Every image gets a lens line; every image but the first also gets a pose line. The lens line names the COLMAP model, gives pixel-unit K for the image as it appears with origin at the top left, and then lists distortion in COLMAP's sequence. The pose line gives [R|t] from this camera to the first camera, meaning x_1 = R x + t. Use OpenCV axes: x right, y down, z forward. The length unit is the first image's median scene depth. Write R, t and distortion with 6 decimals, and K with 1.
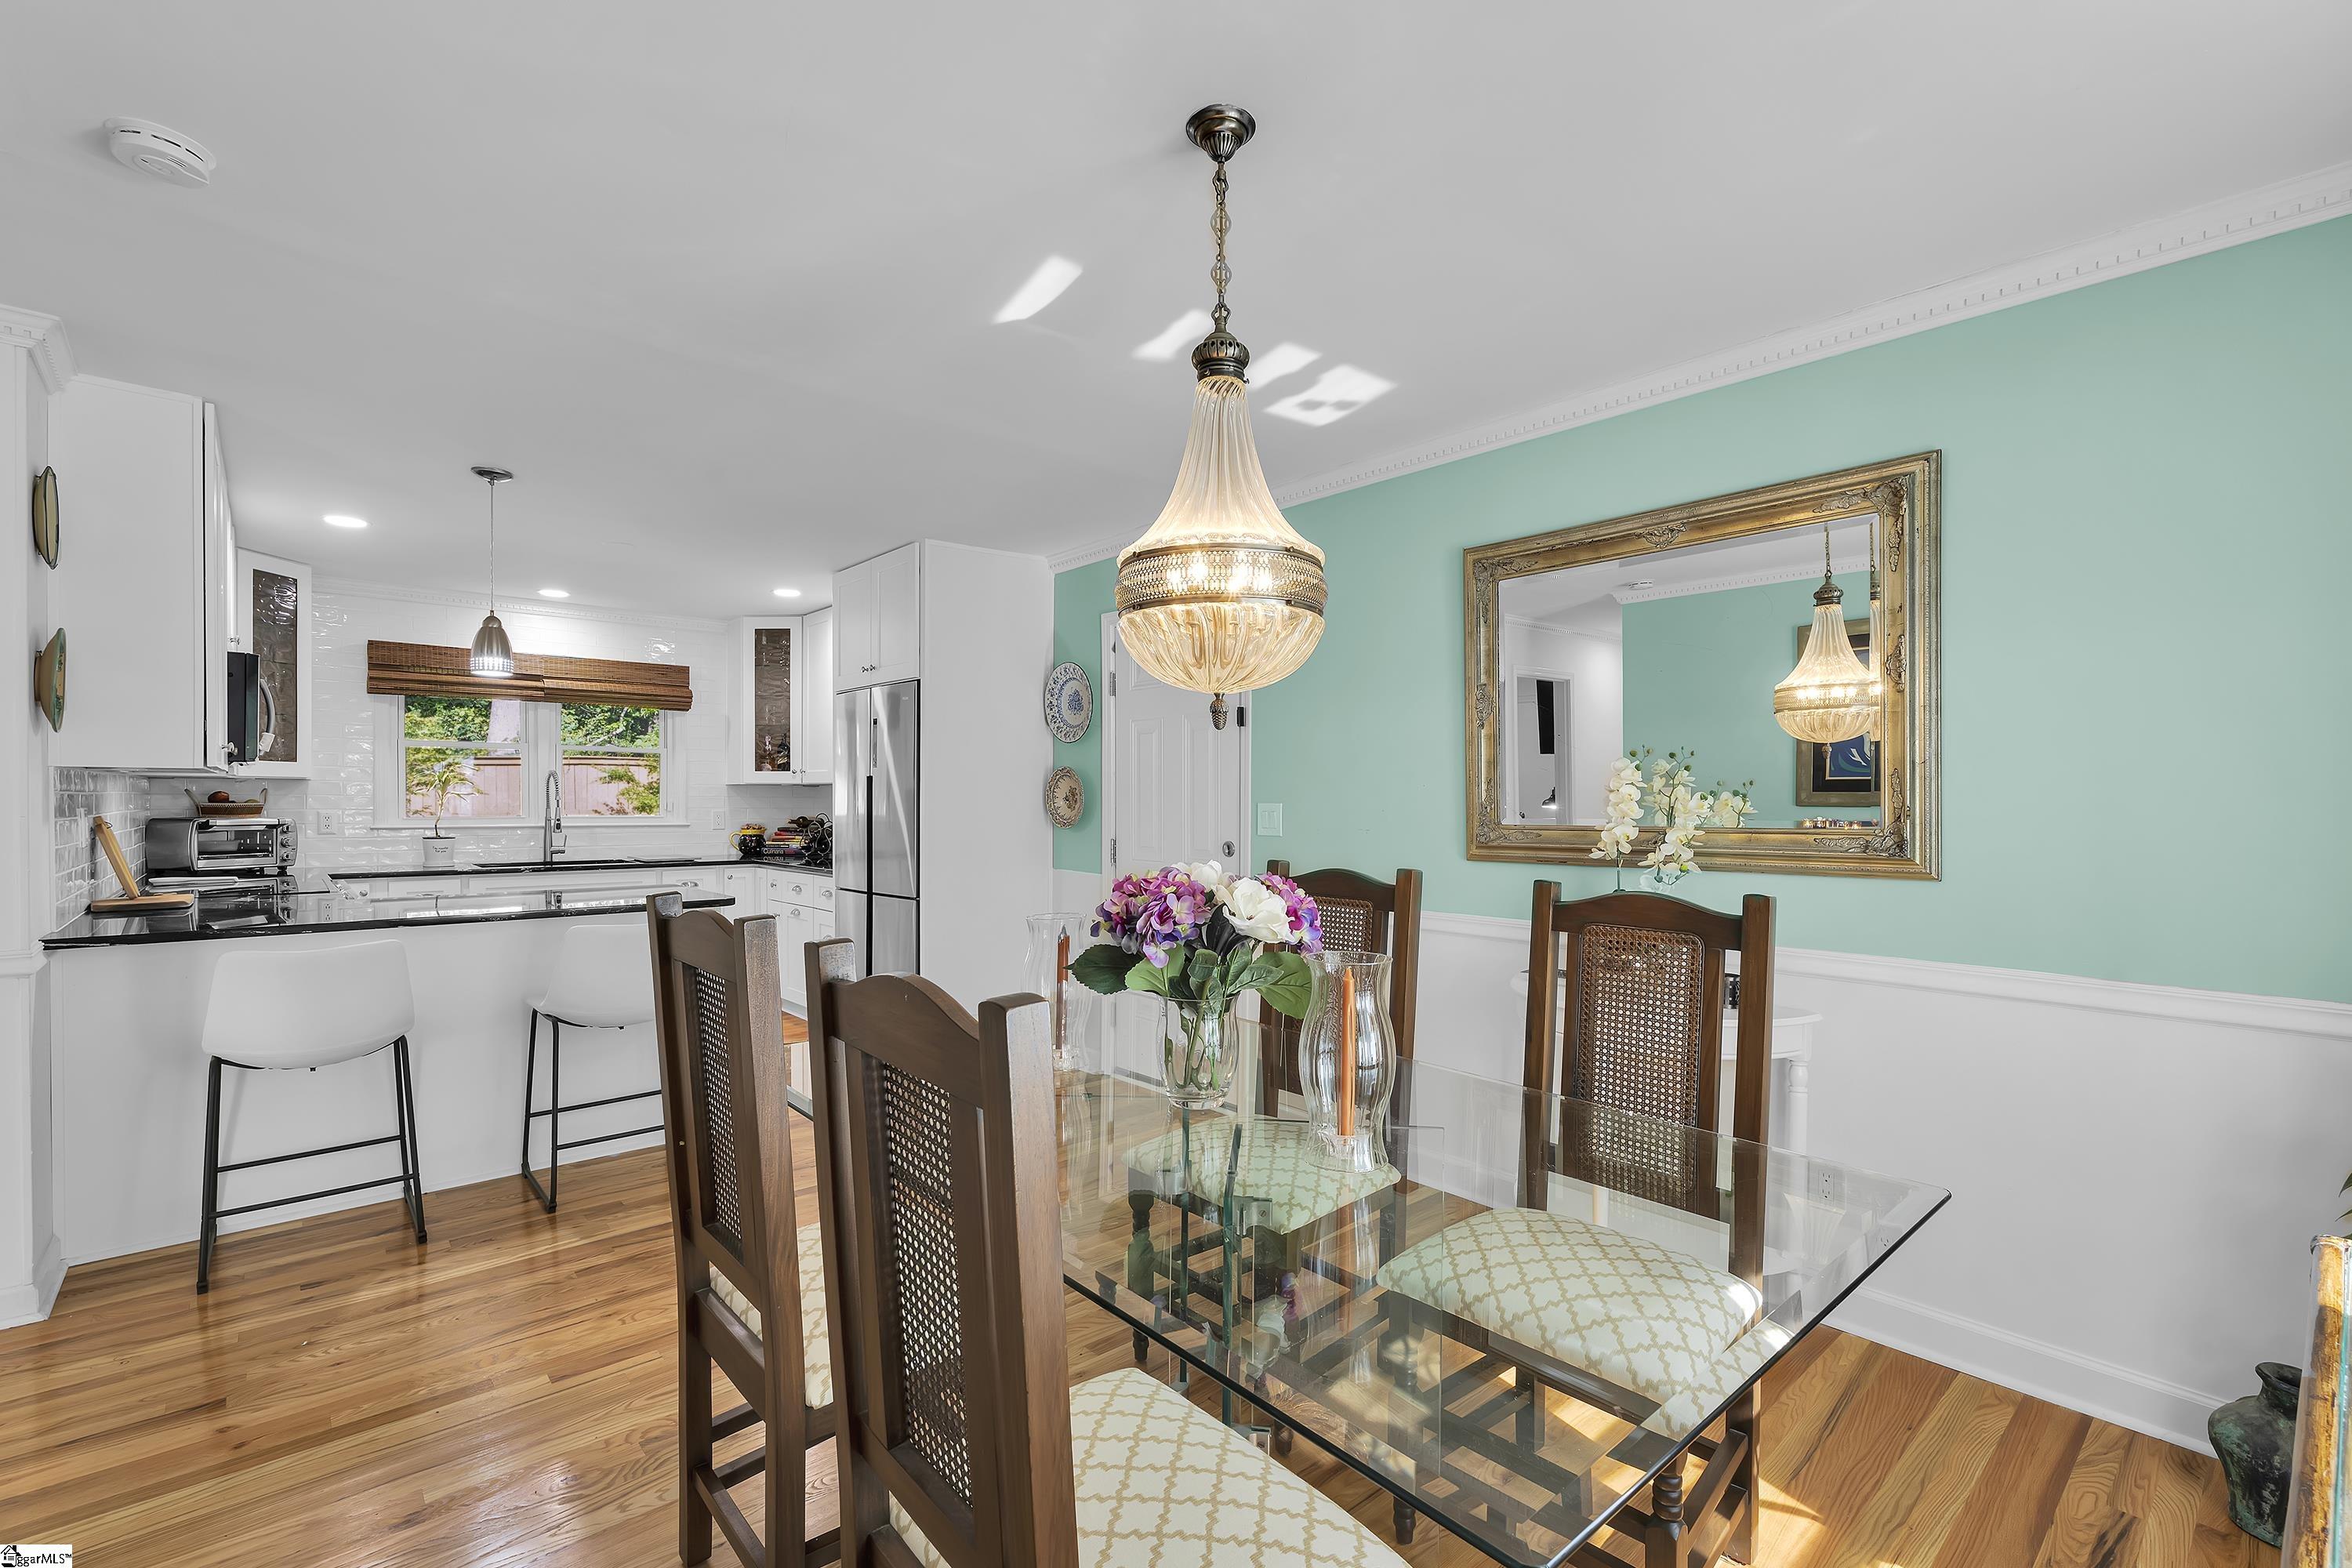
lens RADIAL K [[1034.1, 0, 1185.7], [0, 1034.1, 795.8], [0, 0, 1]] dist [-0.003455, -0.000708]
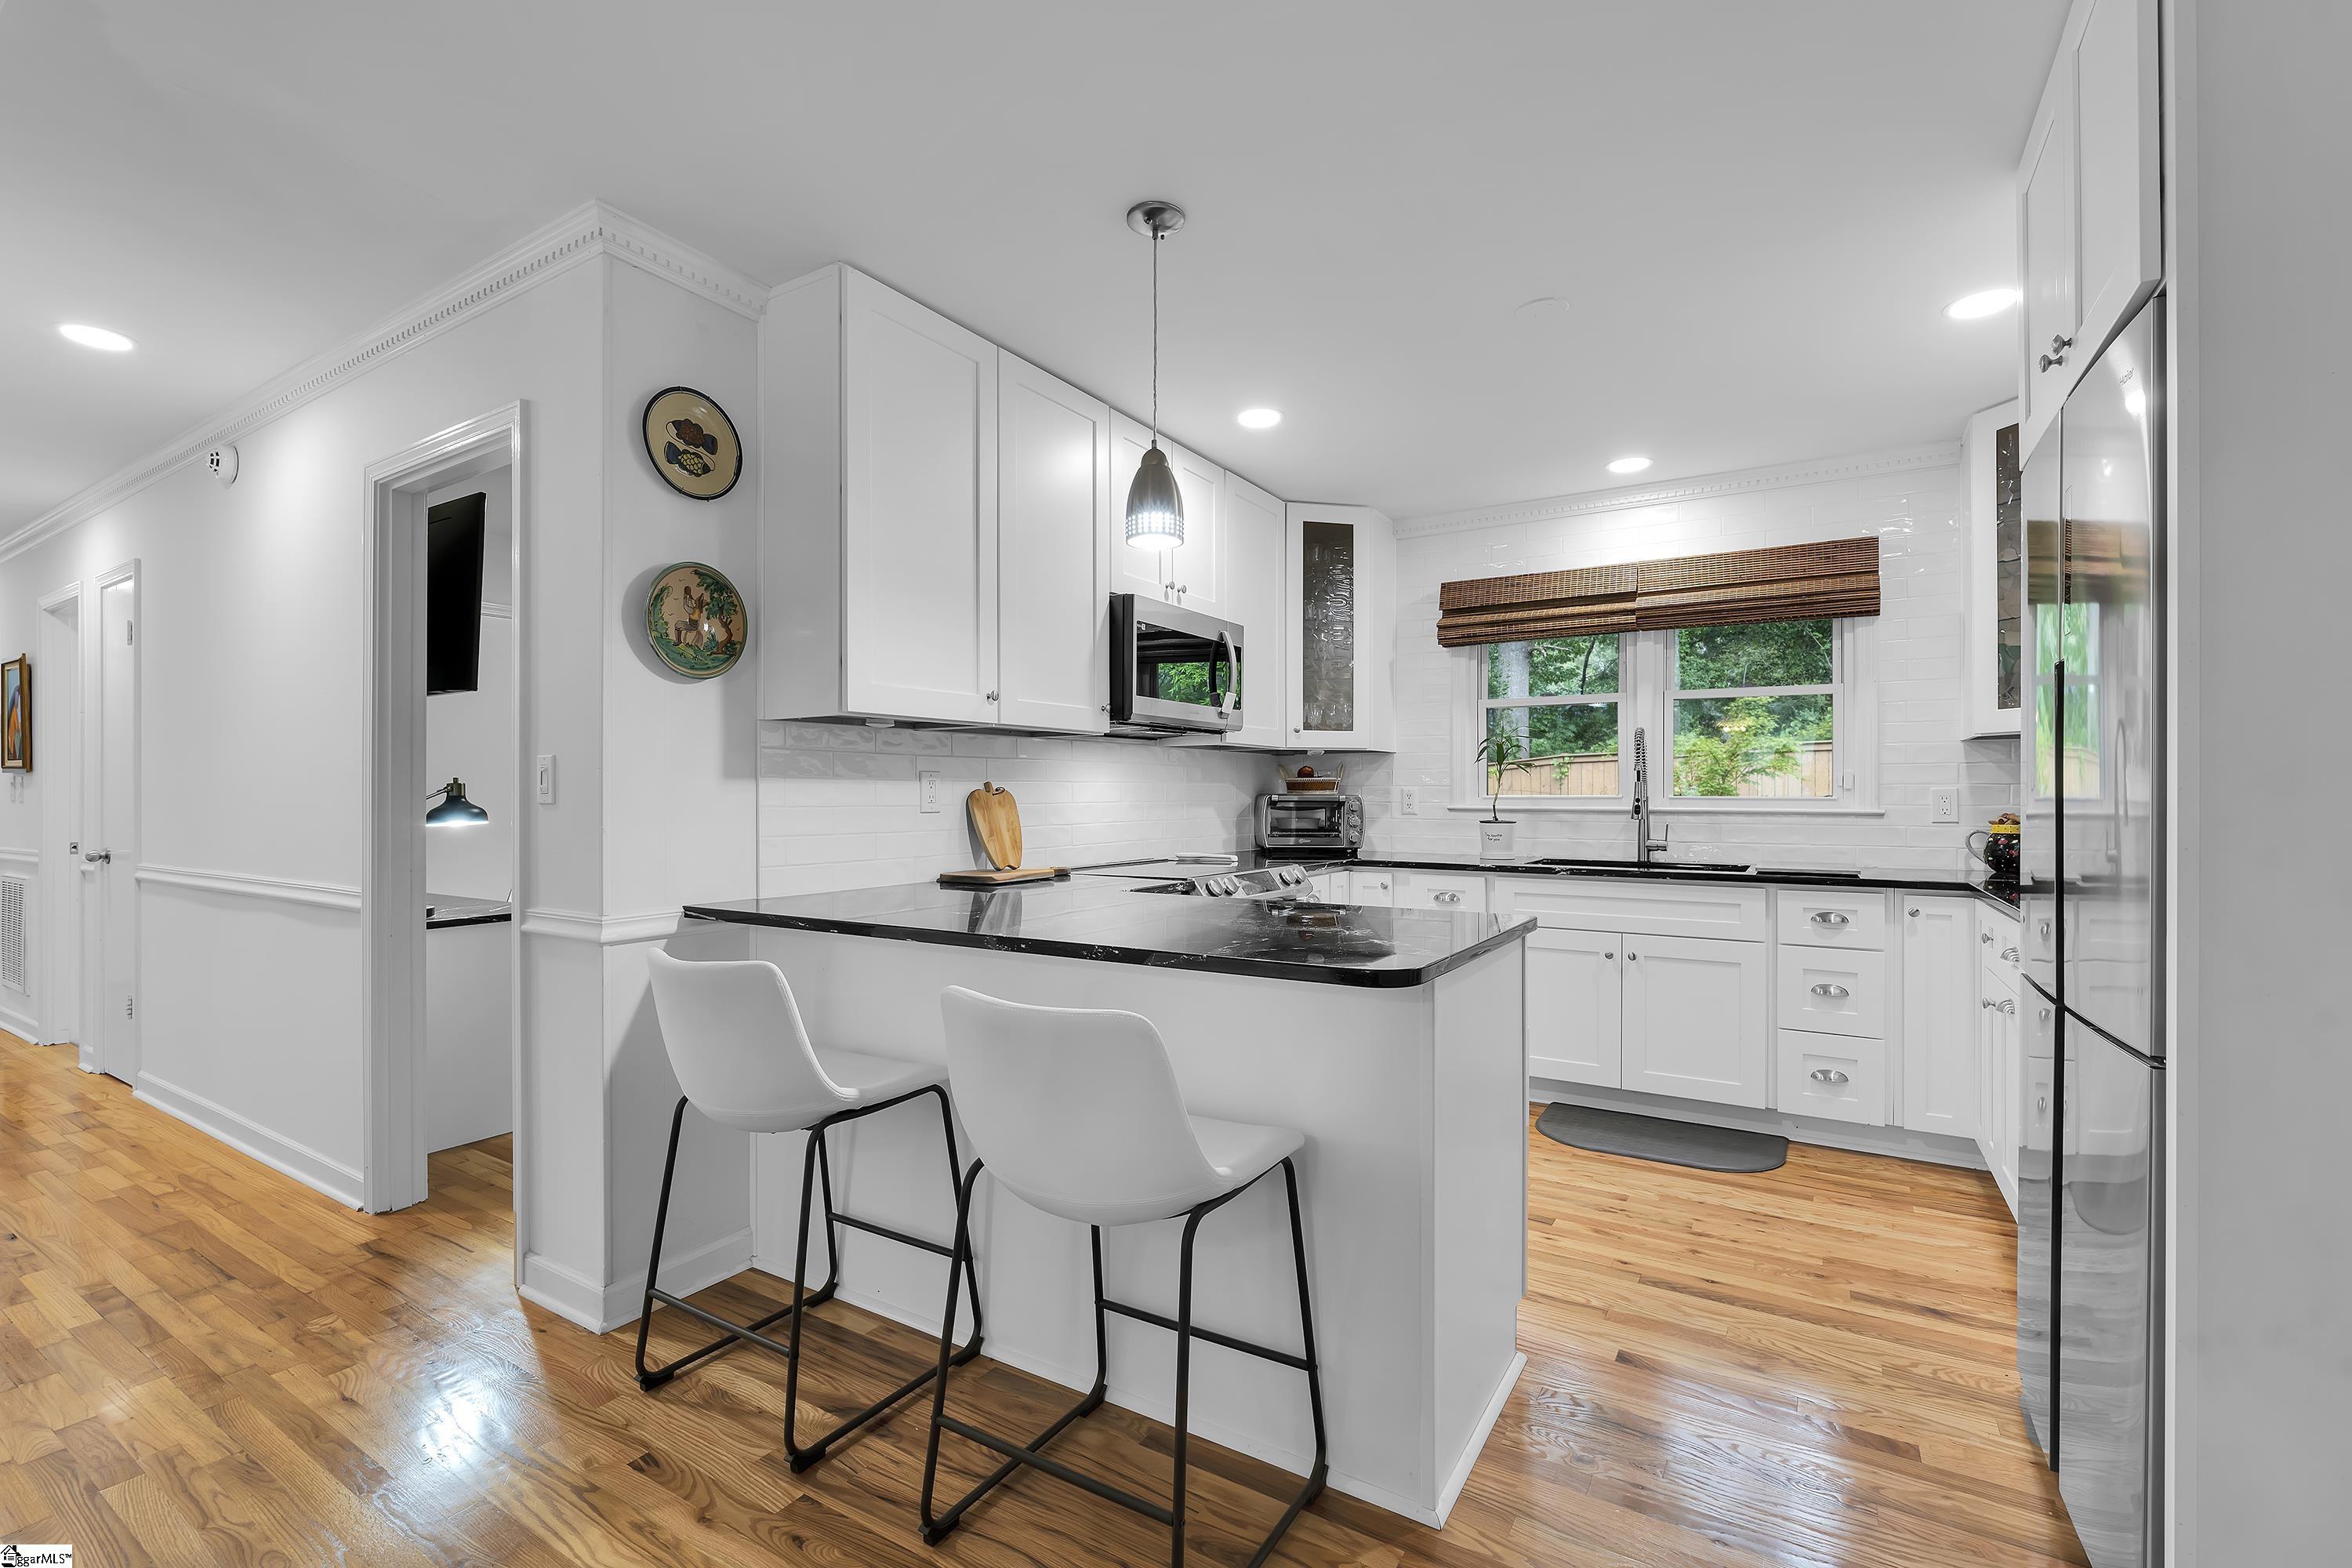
lens RADIAL K [[1034.1, 0, 1185.7], [0, 1034.1, 795.8], [0, 0, 1]] dist [-0.003455, -0.000708]
pose [[0.293716, -0.004267, -0.955883, -0.051929], [0.000426, 0.999991, -0.004333, 0.022979], [0.955893, 0.000865, 0.293715, 0.517633]]
